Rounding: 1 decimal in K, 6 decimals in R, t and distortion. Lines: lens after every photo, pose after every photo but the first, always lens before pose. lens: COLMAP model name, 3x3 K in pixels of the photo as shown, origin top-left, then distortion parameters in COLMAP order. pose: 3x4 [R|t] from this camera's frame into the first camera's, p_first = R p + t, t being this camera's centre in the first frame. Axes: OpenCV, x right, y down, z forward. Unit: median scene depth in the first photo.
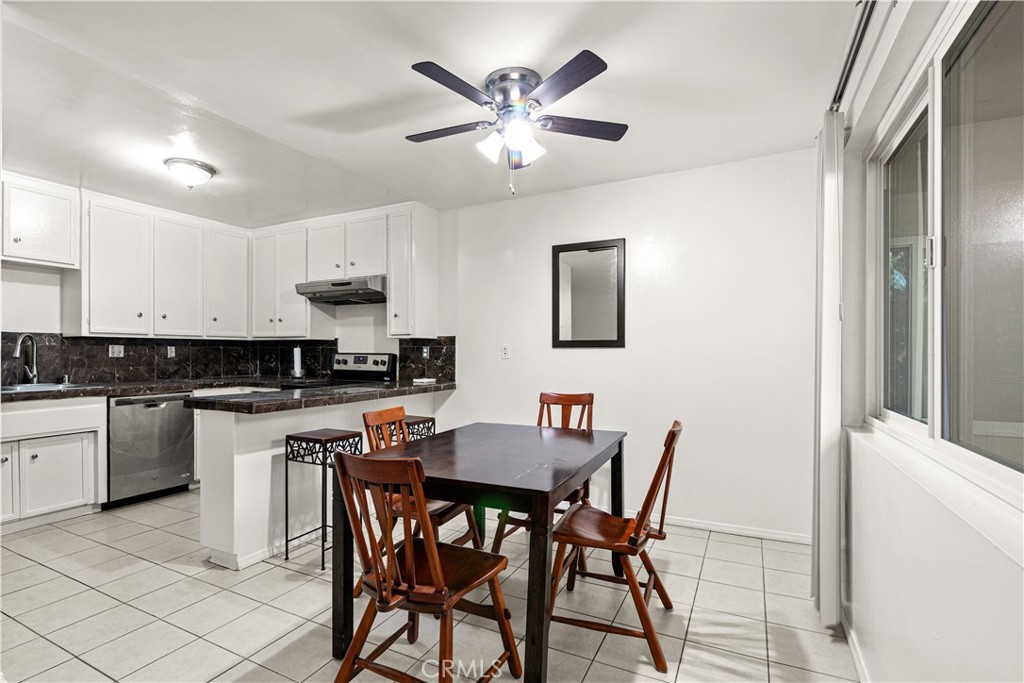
lens RADIAL K [[480.0, 0, 506.5], [0, 480.0, 352.0], [0, 0, 1]] dist [0.000654, -0.001973]
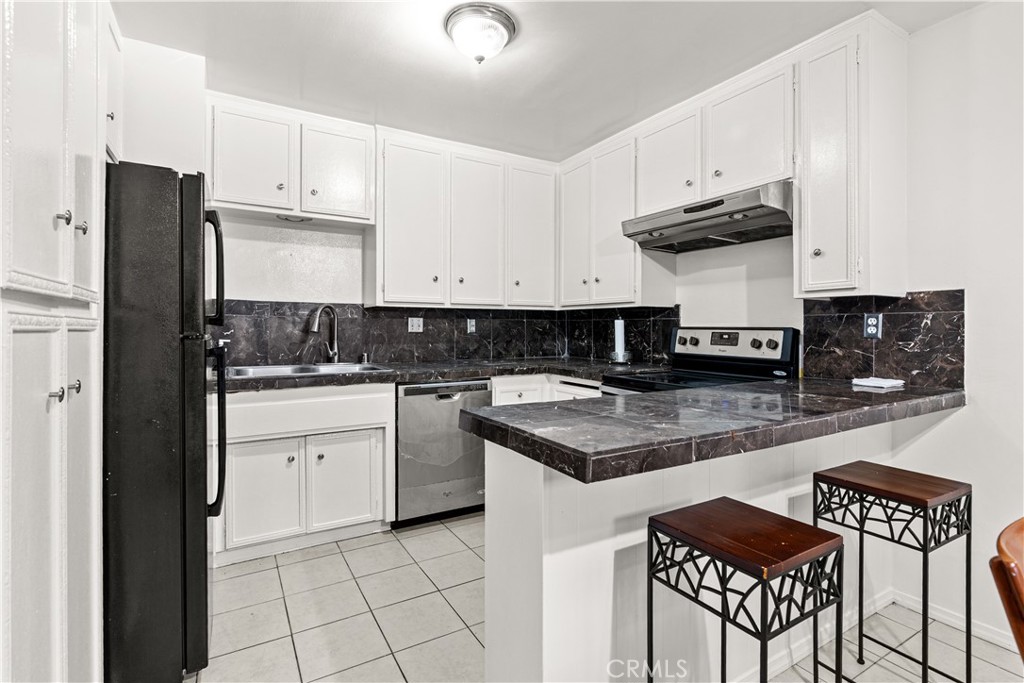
lens RADIAL K [[480.0, 0, 510.2], [0, 480.0, 332.7], [0, 0, 1]] dist [0.000654, -0.001973]
pose [[0.840908, 0.005493, -0.541150, -0.224066], [0.000034, 0.999948, 0.010203, 0.003250], [0.541178, -0.008598, 0.840864, 0.387134]]
